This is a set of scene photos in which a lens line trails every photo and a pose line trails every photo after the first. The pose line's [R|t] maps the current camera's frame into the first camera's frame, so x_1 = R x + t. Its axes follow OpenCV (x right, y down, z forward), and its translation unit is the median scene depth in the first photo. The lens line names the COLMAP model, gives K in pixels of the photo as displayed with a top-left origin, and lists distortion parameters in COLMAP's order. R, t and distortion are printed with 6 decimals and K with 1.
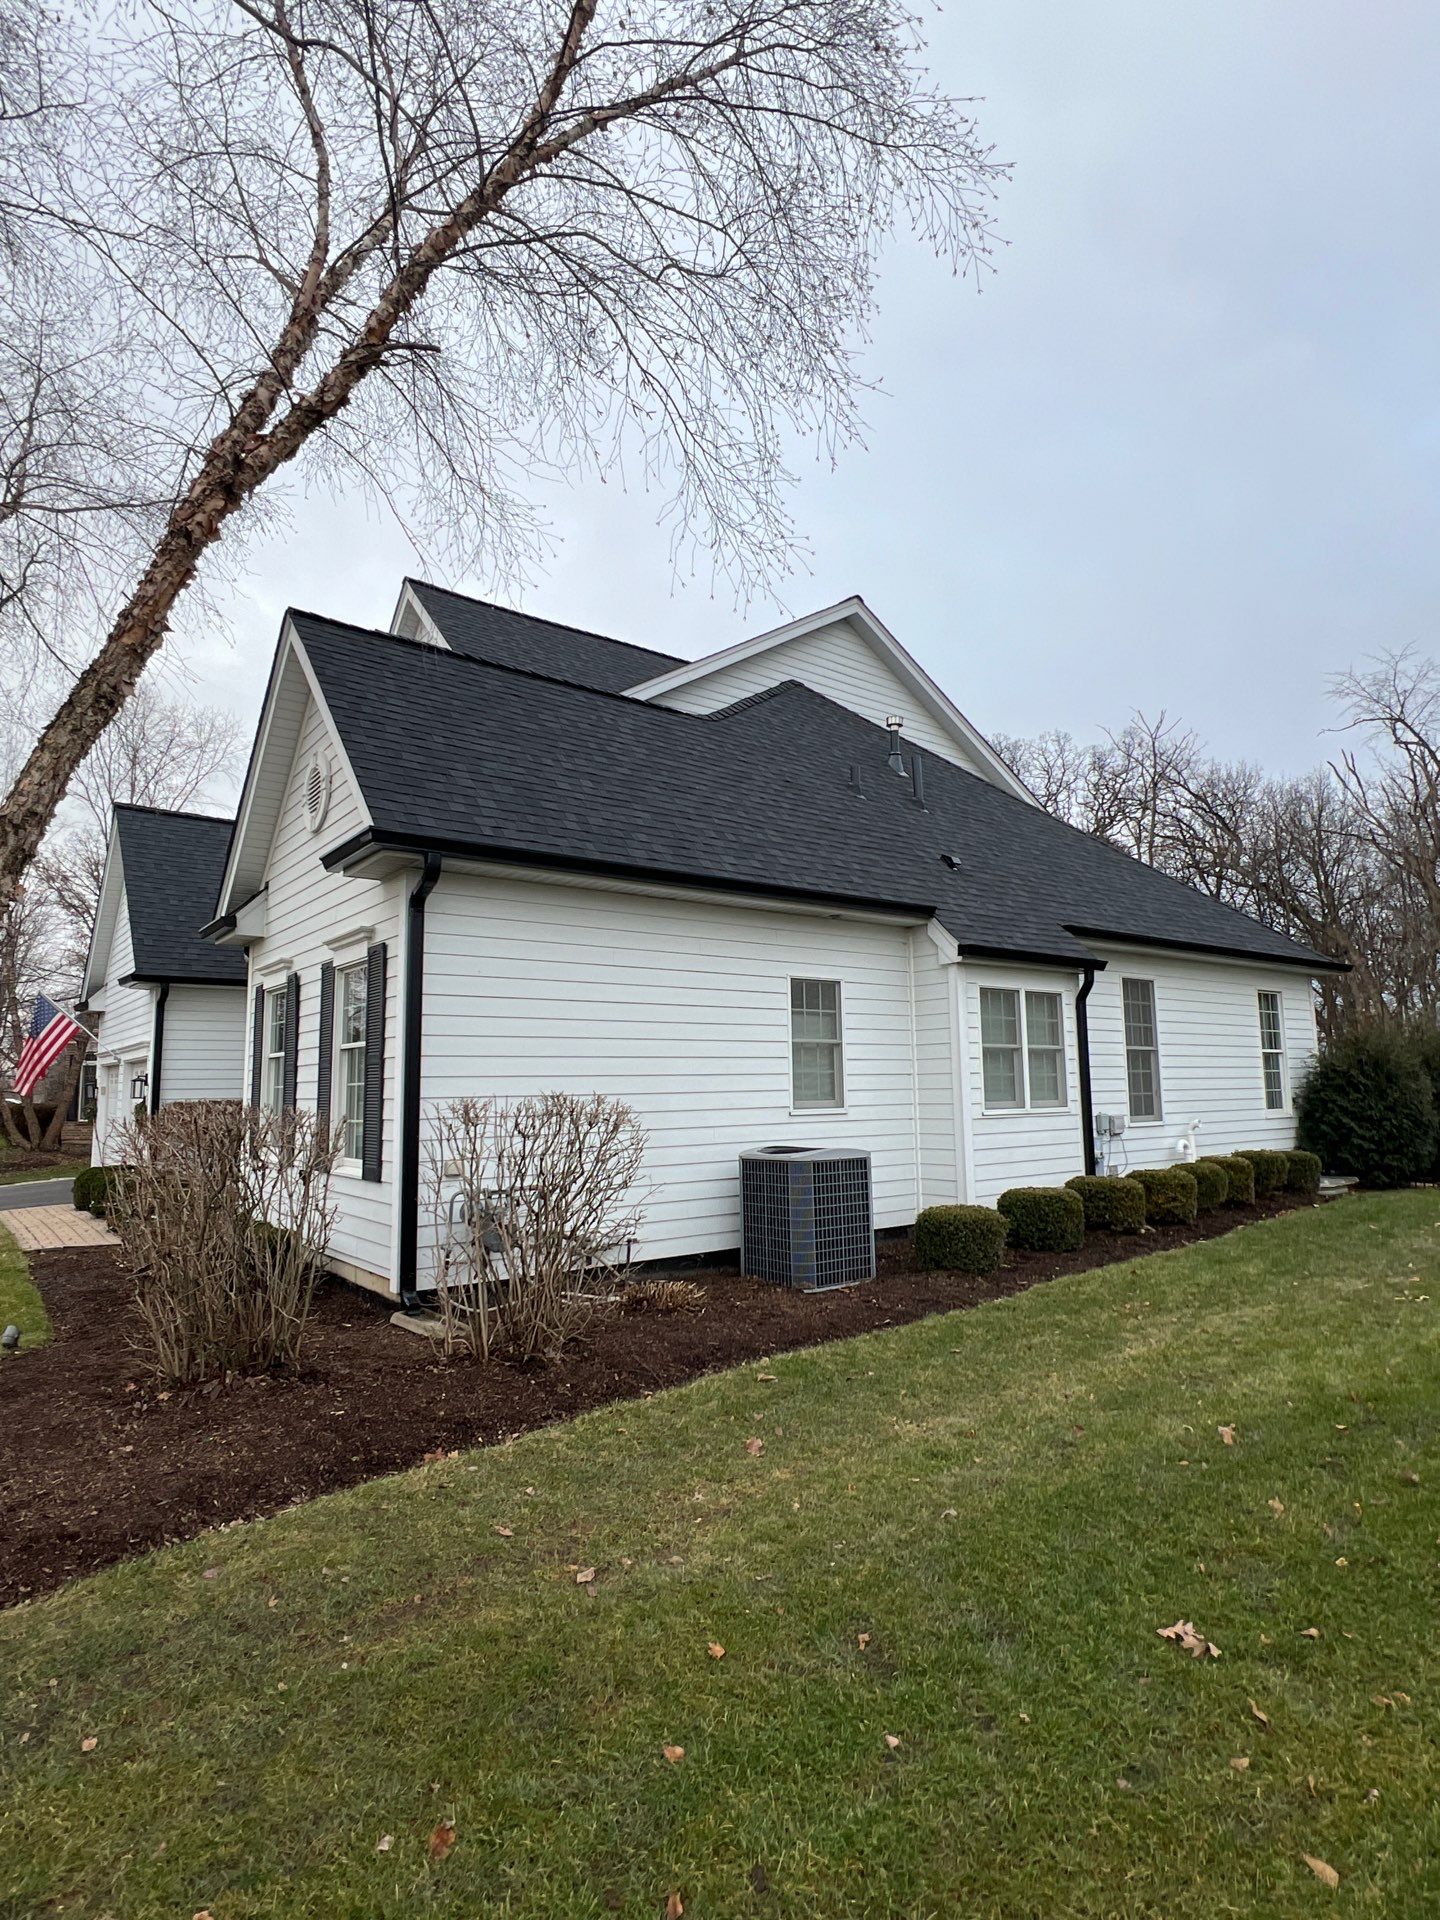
lens RADIAL K [[1020.1, 0, 720.0], [0, 1020.1, 960.0], [0, 0, 1]] dist [0.000430, -0.000872]
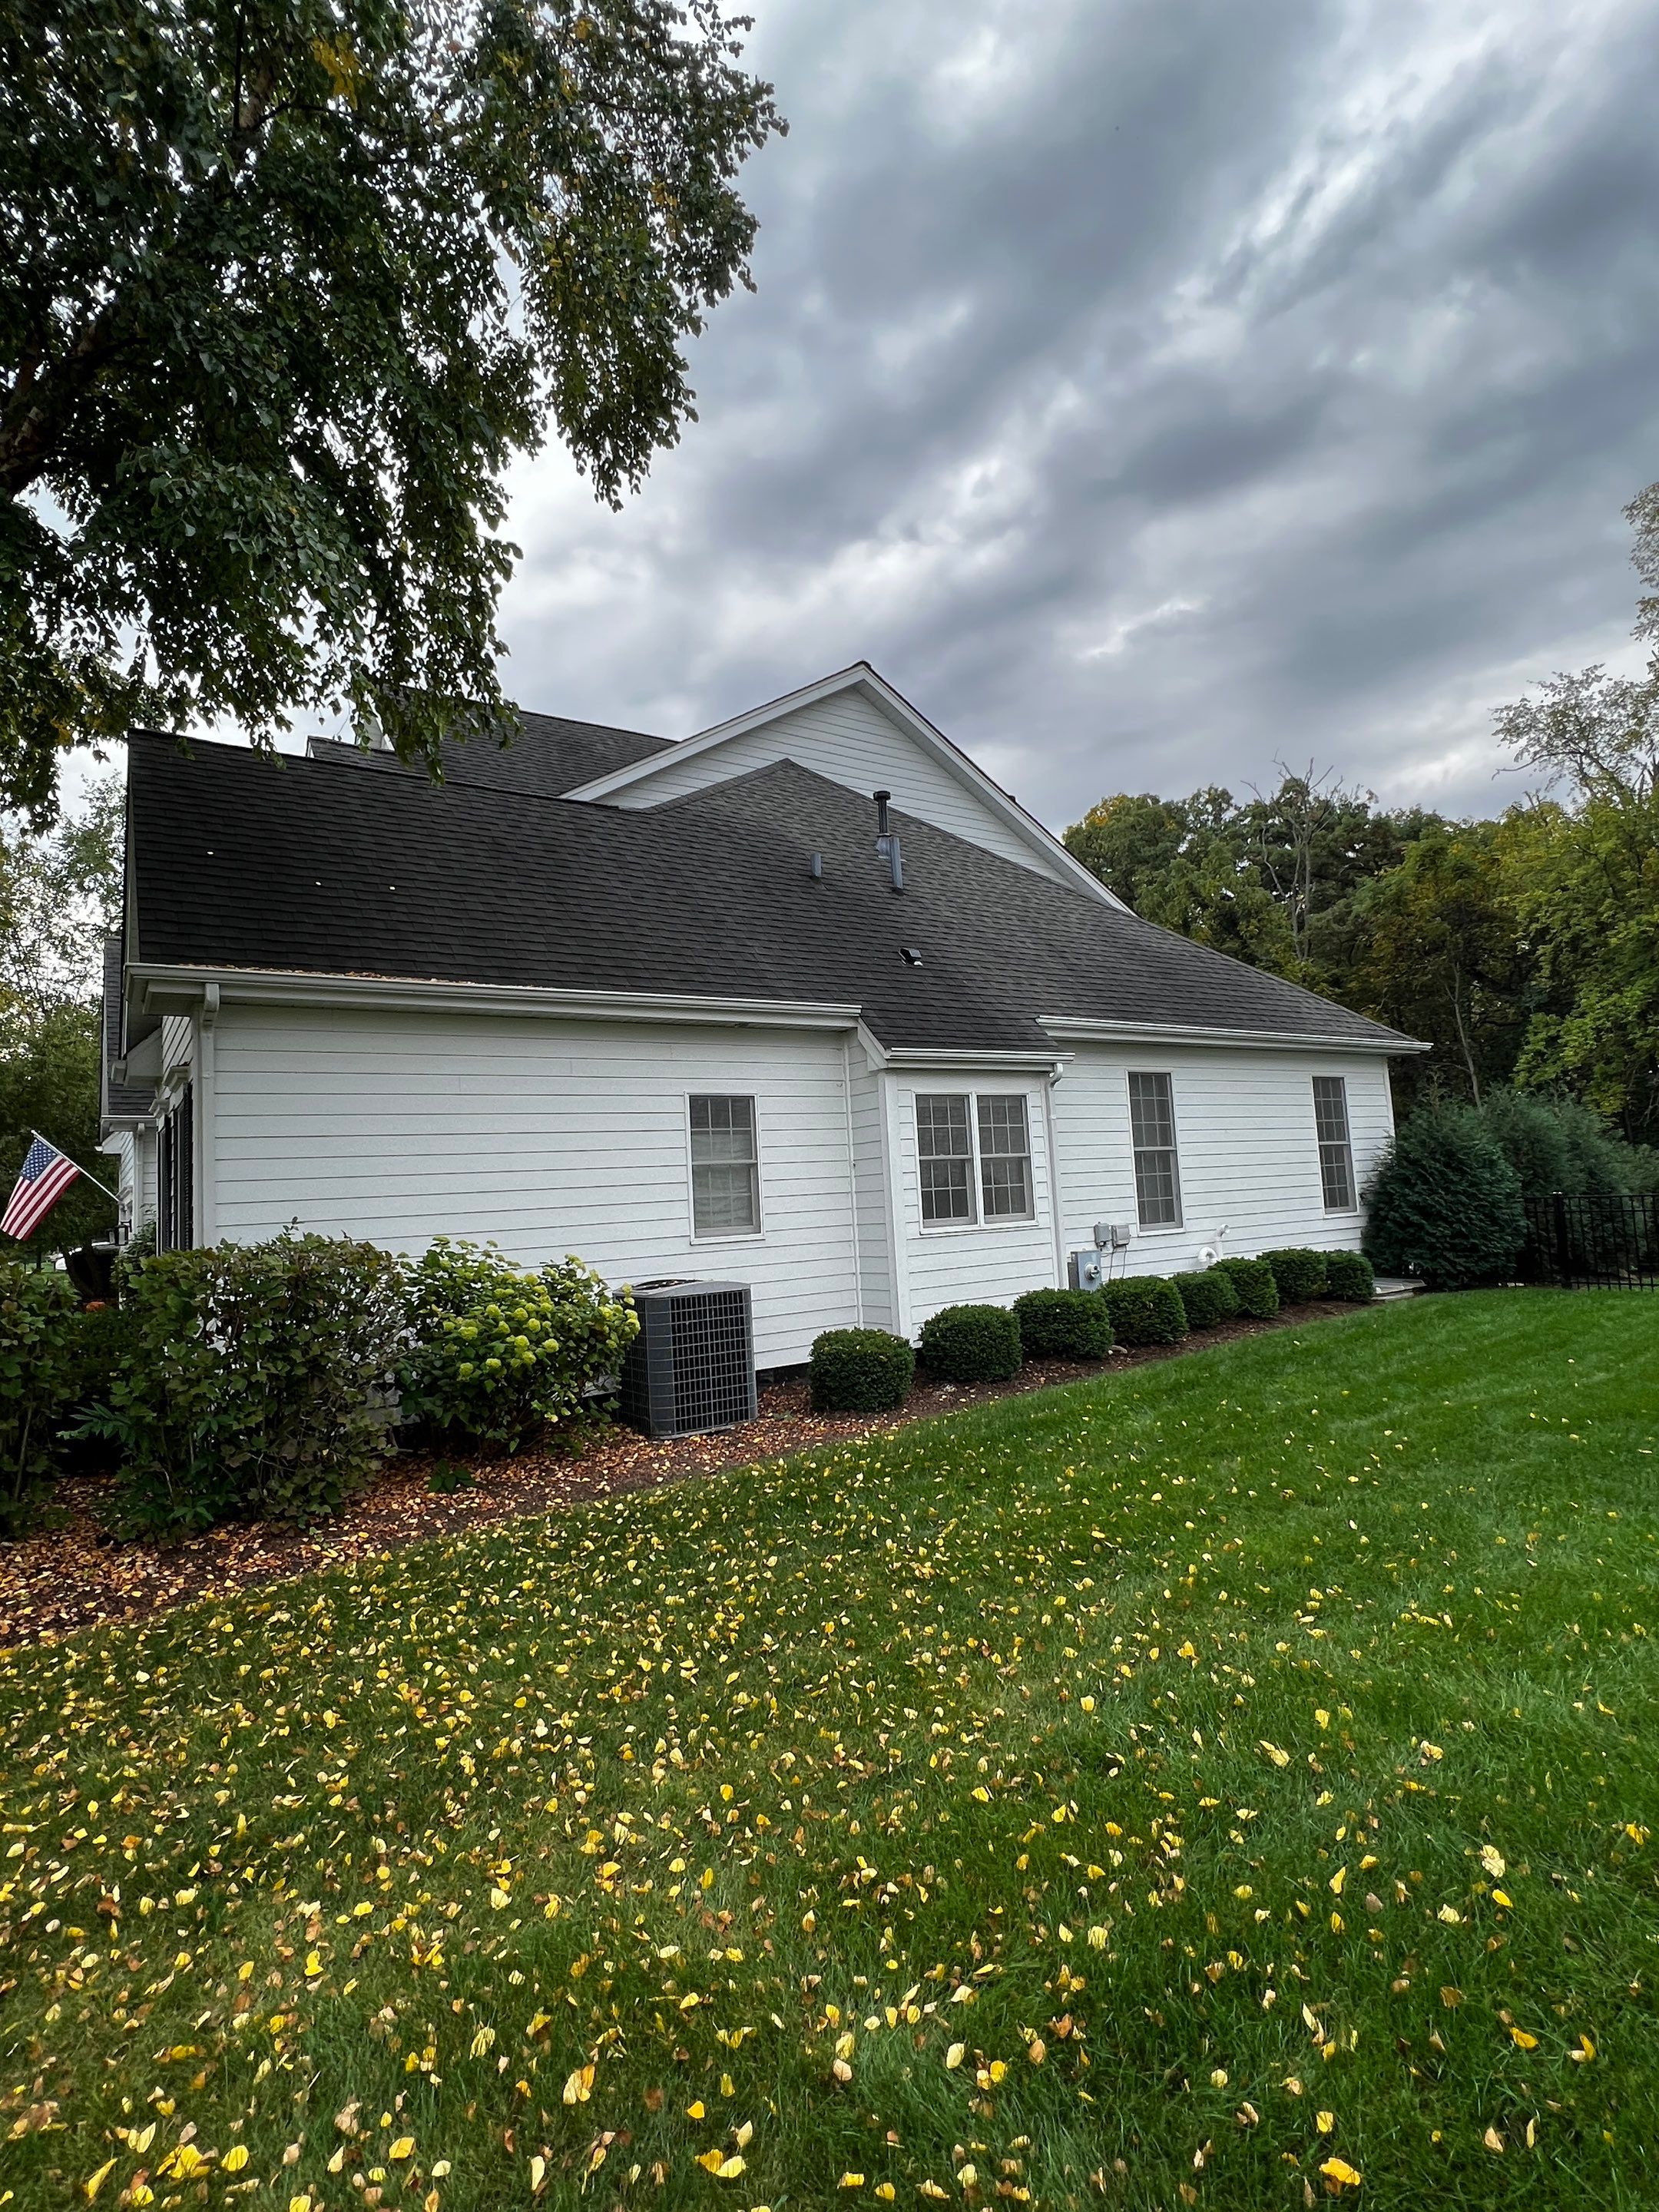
lens RADIAL K [[1099.4, 0, 829.5], [0, 1099.4, 1106.0], [0, 0, 1]] dist [0.001002, -0.000119]
pose [[0.997548, -0.046872, -0.051962, 0.230400], [0.048973, 0.998002, 0.039928, -0.005797], [0.049987, -0.042375, 0.997851, 0.019265]]
